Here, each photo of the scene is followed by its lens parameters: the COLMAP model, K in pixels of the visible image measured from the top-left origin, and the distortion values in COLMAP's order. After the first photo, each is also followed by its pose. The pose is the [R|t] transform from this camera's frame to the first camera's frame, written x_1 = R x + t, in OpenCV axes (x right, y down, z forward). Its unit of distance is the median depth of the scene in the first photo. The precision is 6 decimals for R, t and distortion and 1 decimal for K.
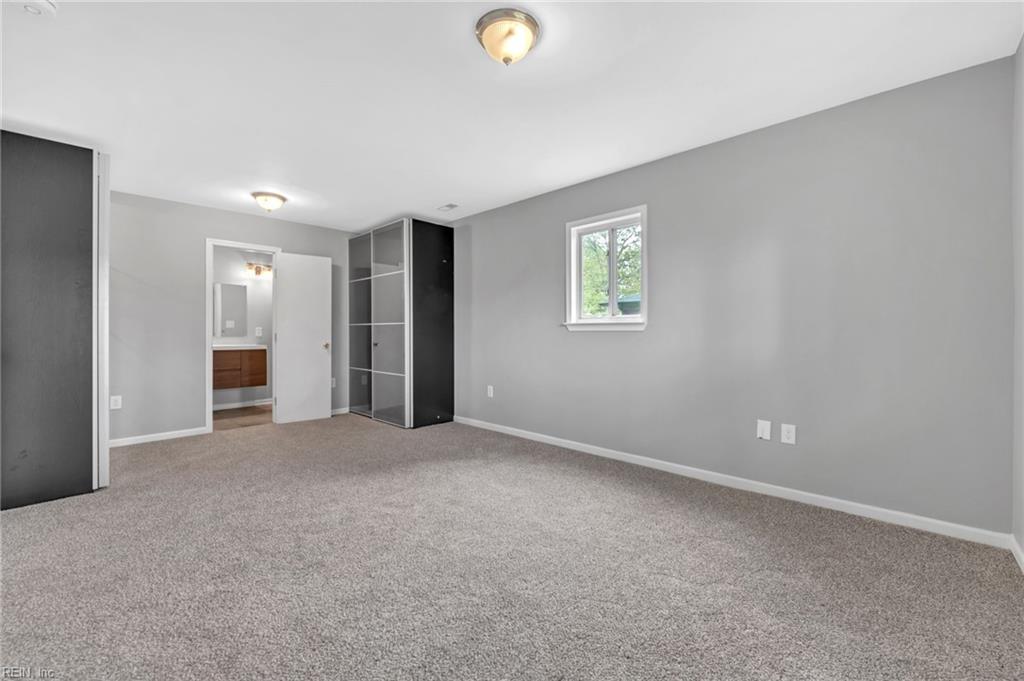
lens RADIAL K [[420.6, 0, 522.0], [0, 420.6, 334.5], [0, 0, 1]] dist [-0.000334, -0.000464]
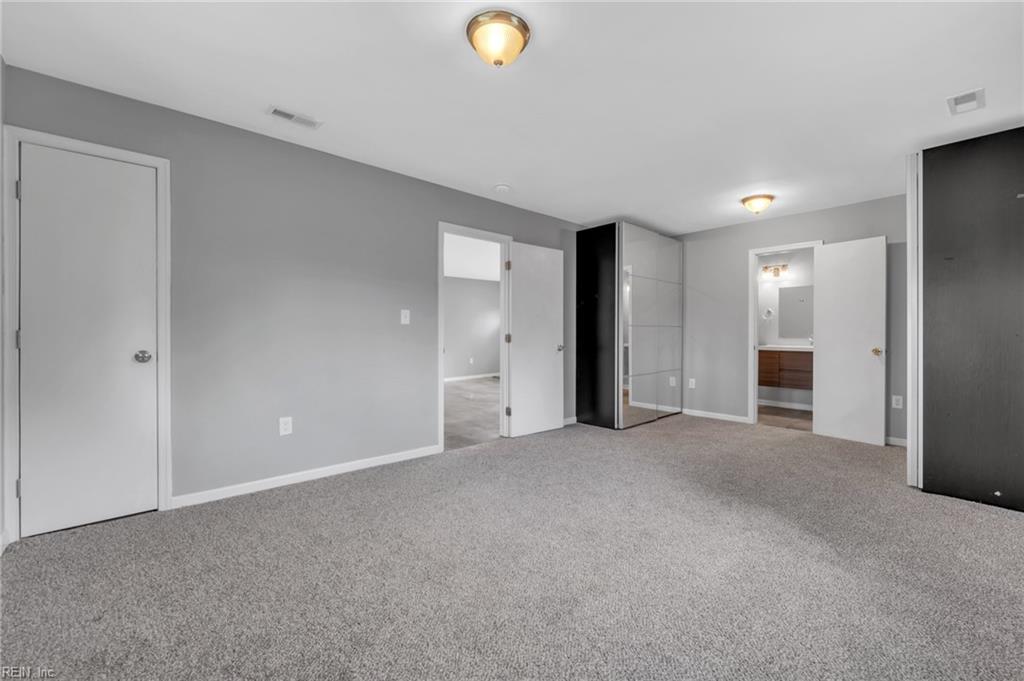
lens RADIAL K [[420.6, 0, 522.0], [0, 420.6, 334.5], [0, 0, 1]] dist [-0.000334, -0.000464]
pose [[-0.090459, 0.003941, -0.995892, 0.419703], [-0.006223, 0.999970, 0.004523, -0.004355], [0.995881, 0.006606, -0.090431, 0.490708]]
